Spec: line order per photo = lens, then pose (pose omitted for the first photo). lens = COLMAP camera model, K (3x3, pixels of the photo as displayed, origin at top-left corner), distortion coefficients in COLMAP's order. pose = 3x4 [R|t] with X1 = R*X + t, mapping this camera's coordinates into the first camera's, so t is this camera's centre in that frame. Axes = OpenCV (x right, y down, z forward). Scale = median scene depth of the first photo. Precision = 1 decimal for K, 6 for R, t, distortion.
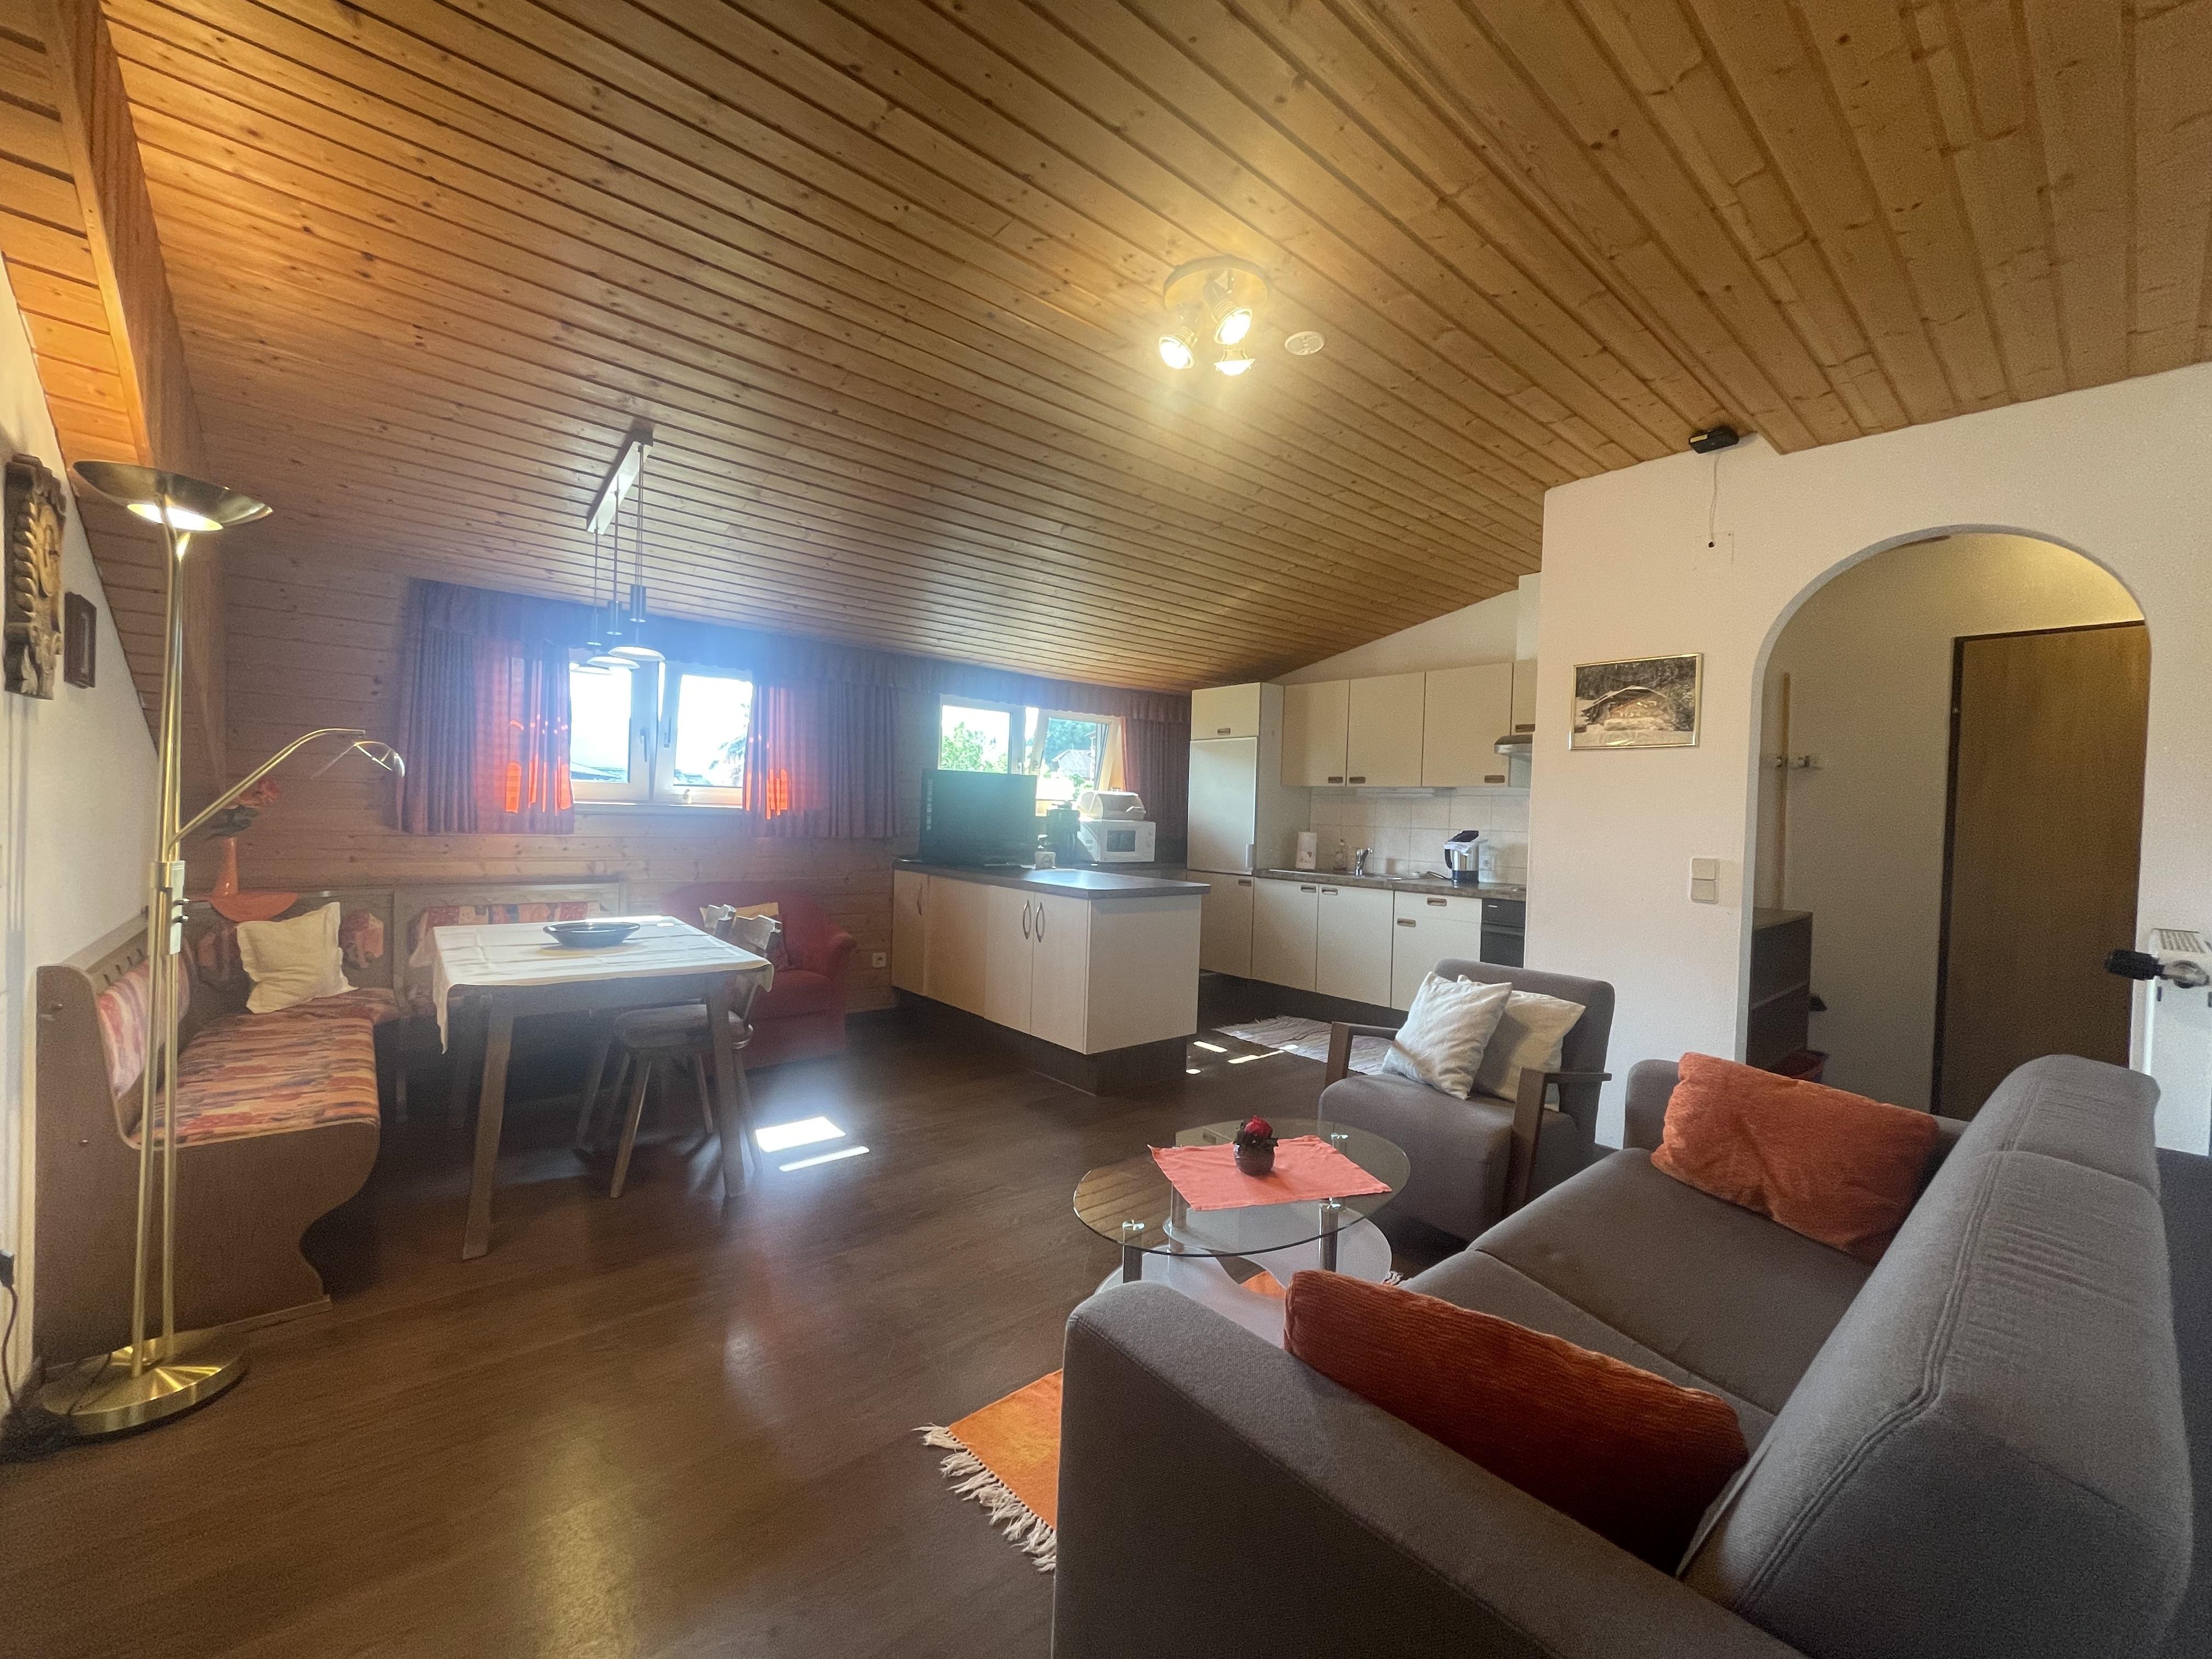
lens RADIAL K [[881.8, 0, 1111.2], [0, 881.8, 828.3], [0, 0, 1]] dist [-0.001886, 0.000666]
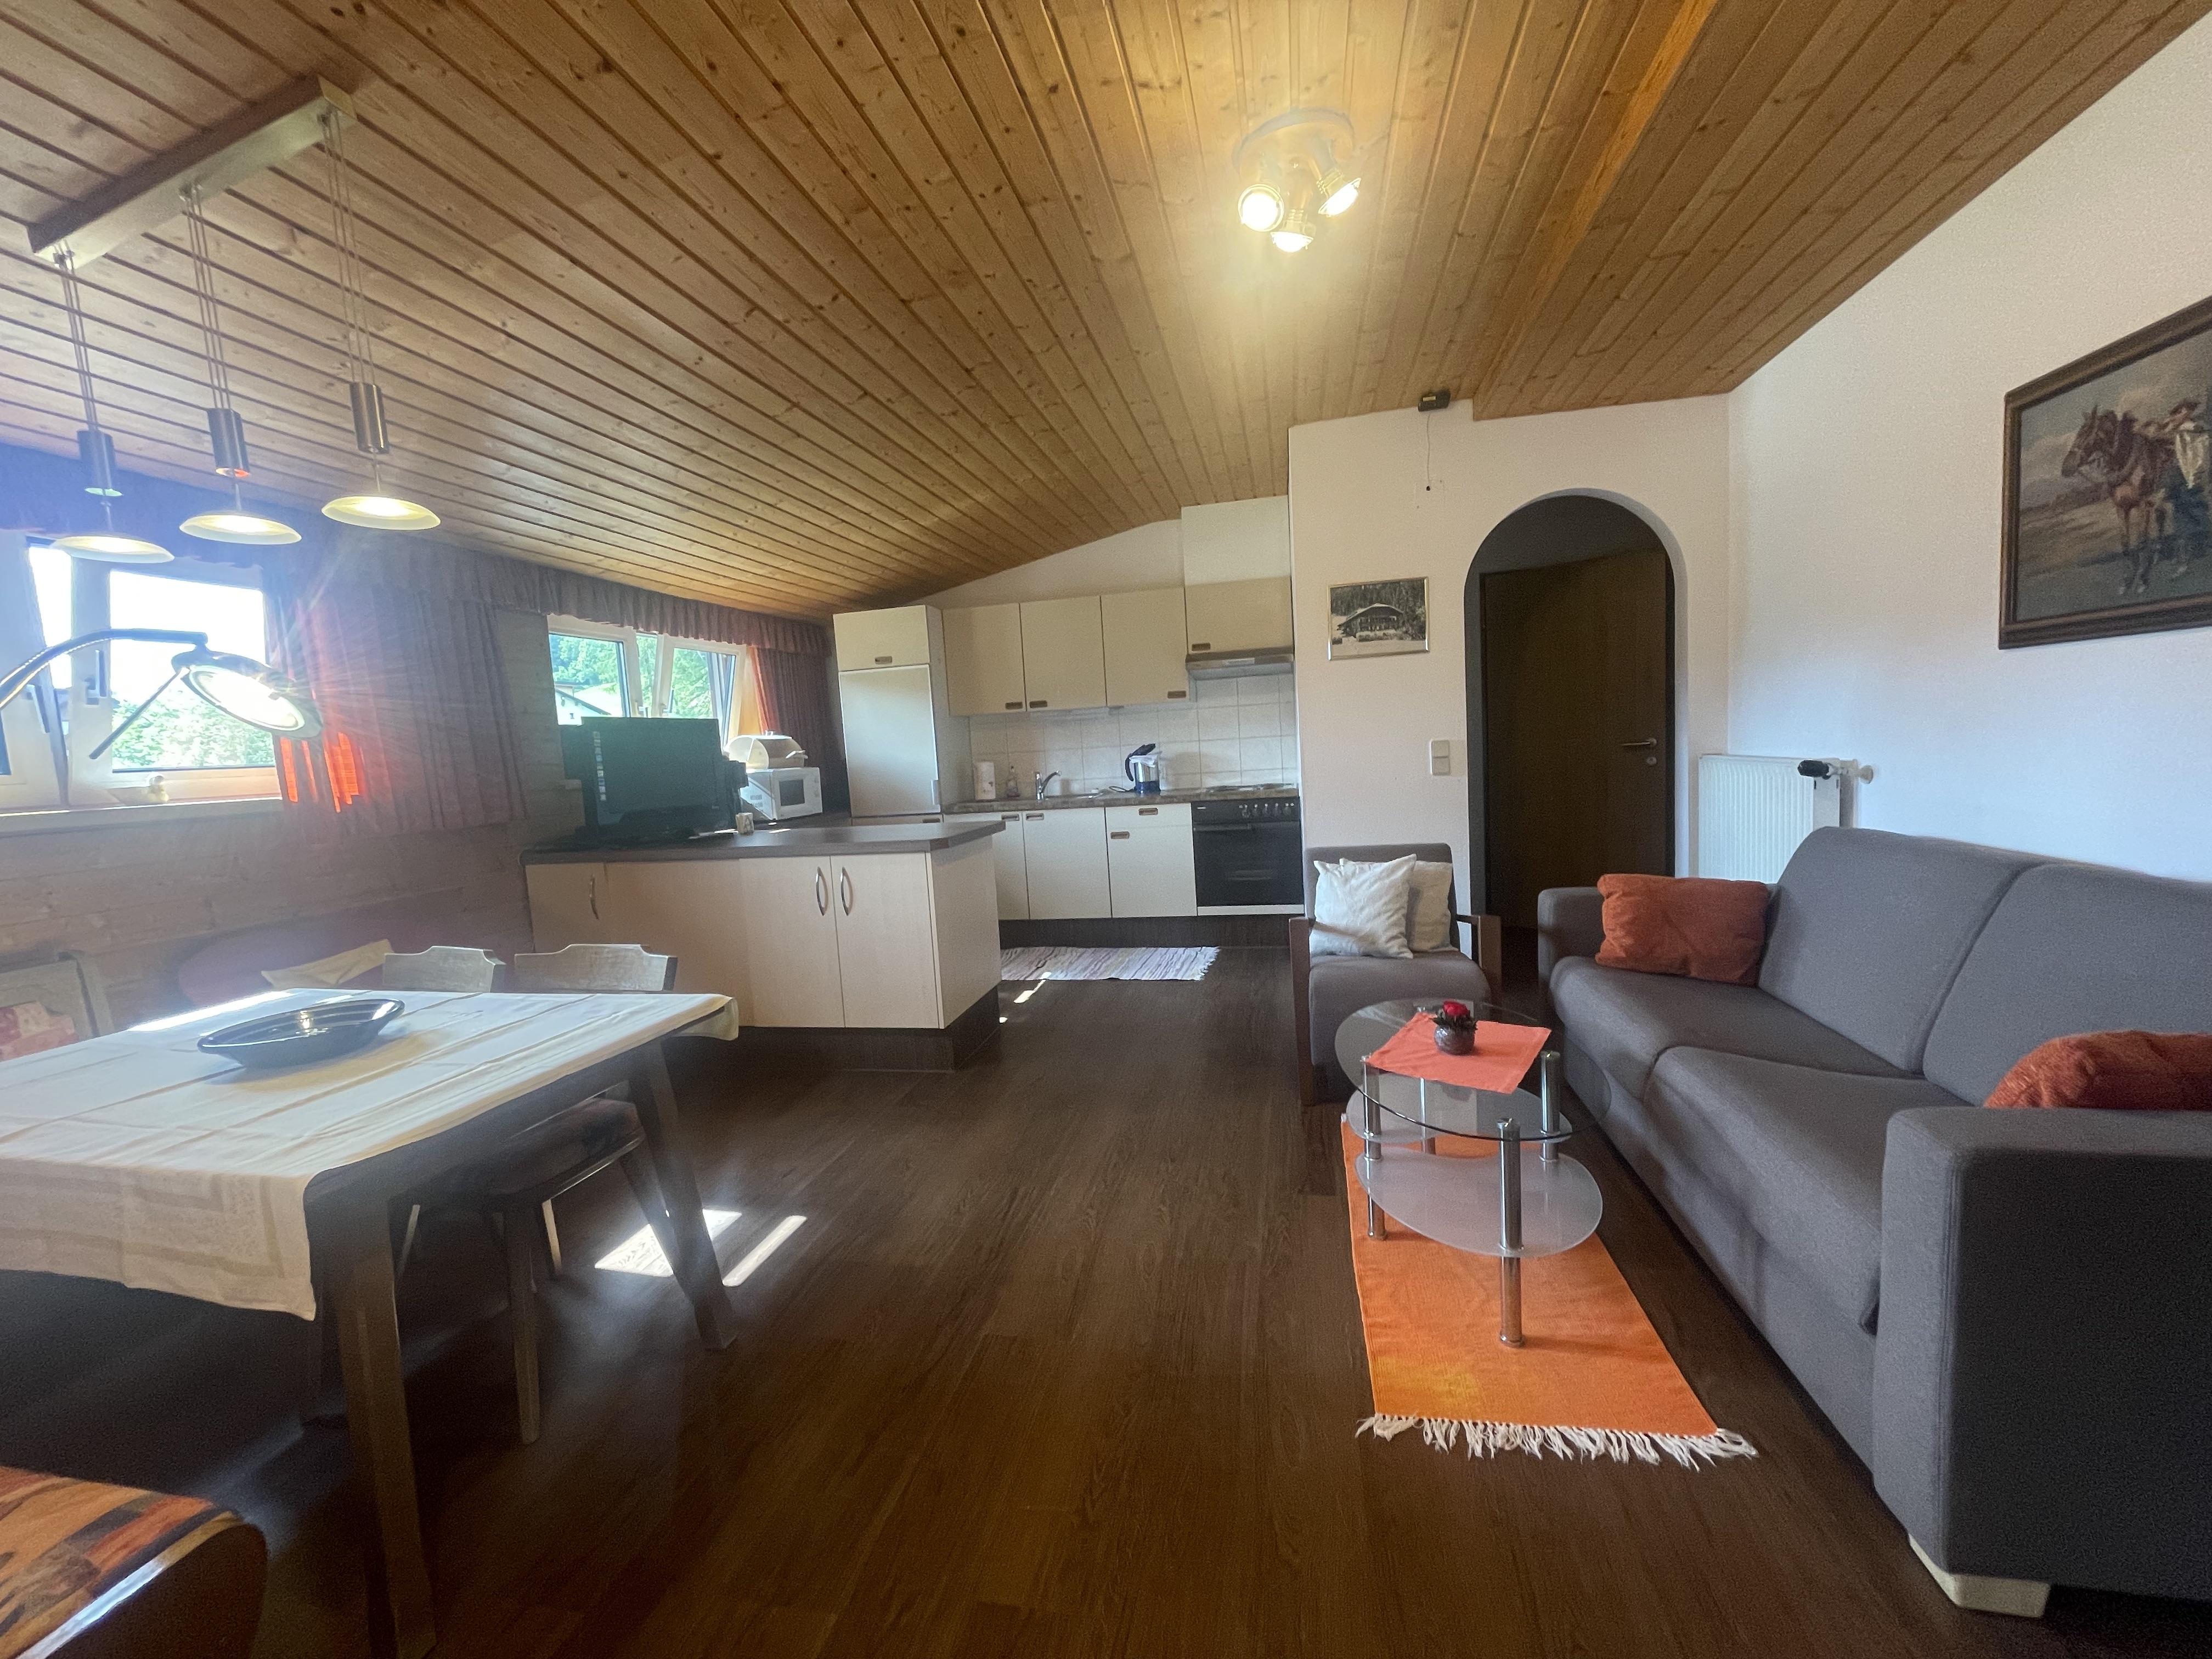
lens RADIAL K [[881.8, 0, 1102.0], [0, 881.8, 826.6], [0, 0, 1]] dist [-0.001886, 0.000666]
pose [[0.797419, -0.135314, 0.588059, -0.298889], [0.096198, 0.990577, 0.097489, -0.008398], [-0.595709, -0.021170, 0.802921, 0.161415]]
